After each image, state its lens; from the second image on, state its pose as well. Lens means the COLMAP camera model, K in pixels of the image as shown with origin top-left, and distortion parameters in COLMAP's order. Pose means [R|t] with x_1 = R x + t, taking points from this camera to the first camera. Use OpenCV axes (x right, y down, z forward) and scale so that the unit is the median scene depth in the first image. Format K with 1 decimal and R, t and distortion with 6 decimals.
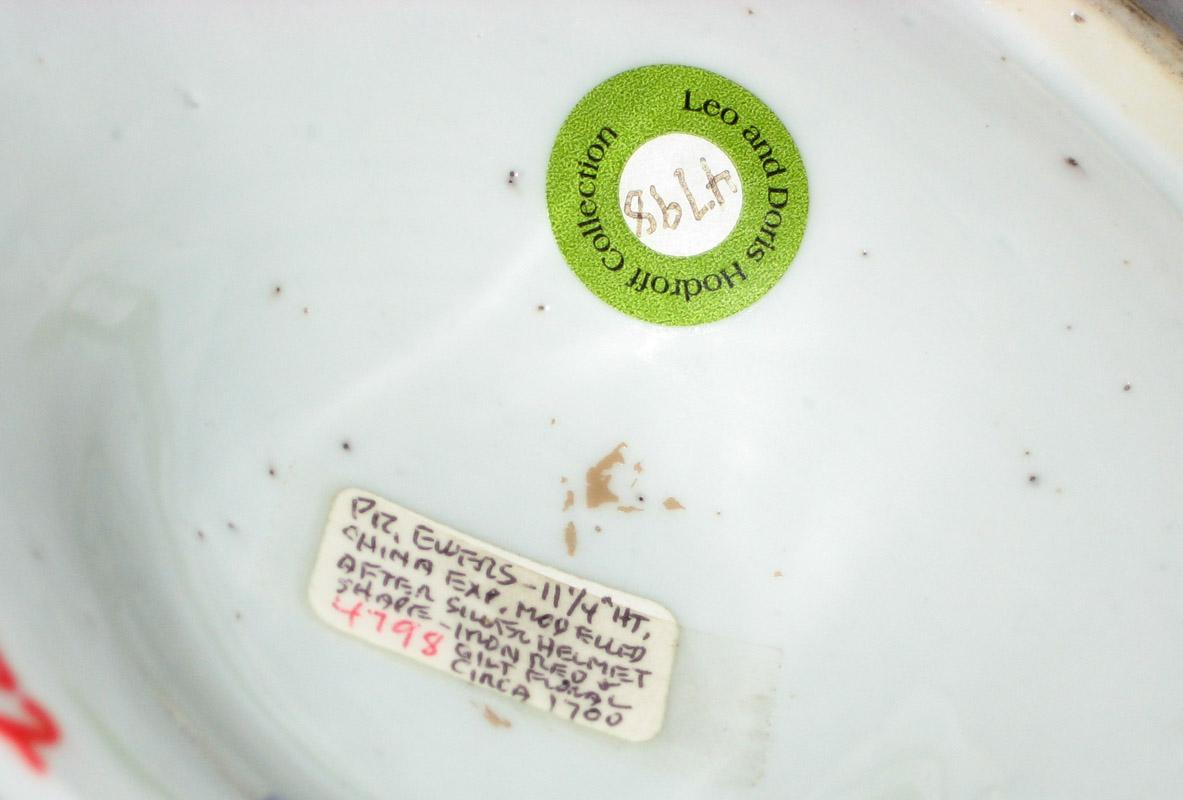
lens RADIAL K [[3630.6, 0, 592.1], [0, 3630.6, 400.1], [0, 0, 1]] dist [-0.138333, 0.000000]
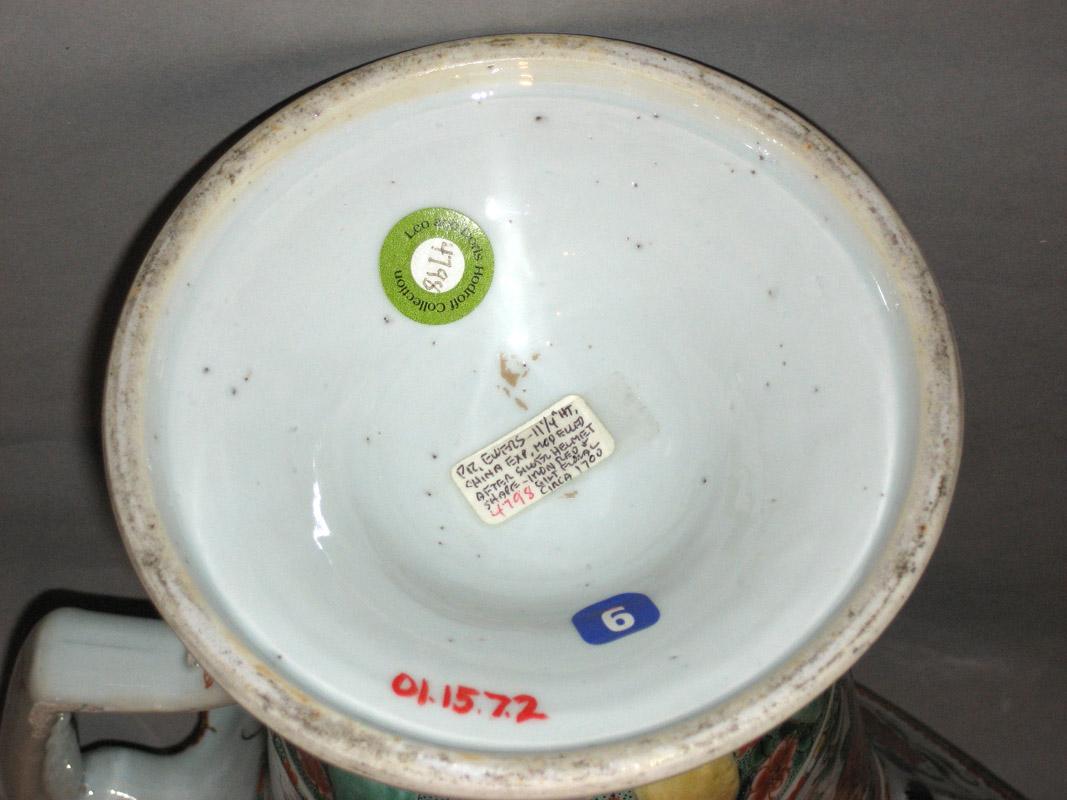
lens RADIAL K [[2696.9, 0, 532.8], [0, 2696.9, 400.5], [0, 0, 1]] dist [0.057955, 0.000000]
pose [[0.669475, -0.740048, -0.064278, 0.116280], [0.702759, 0.602944, 0.377608, -0.634651], [-0.240692, -0.297971, 0.923732, -0.633113]]
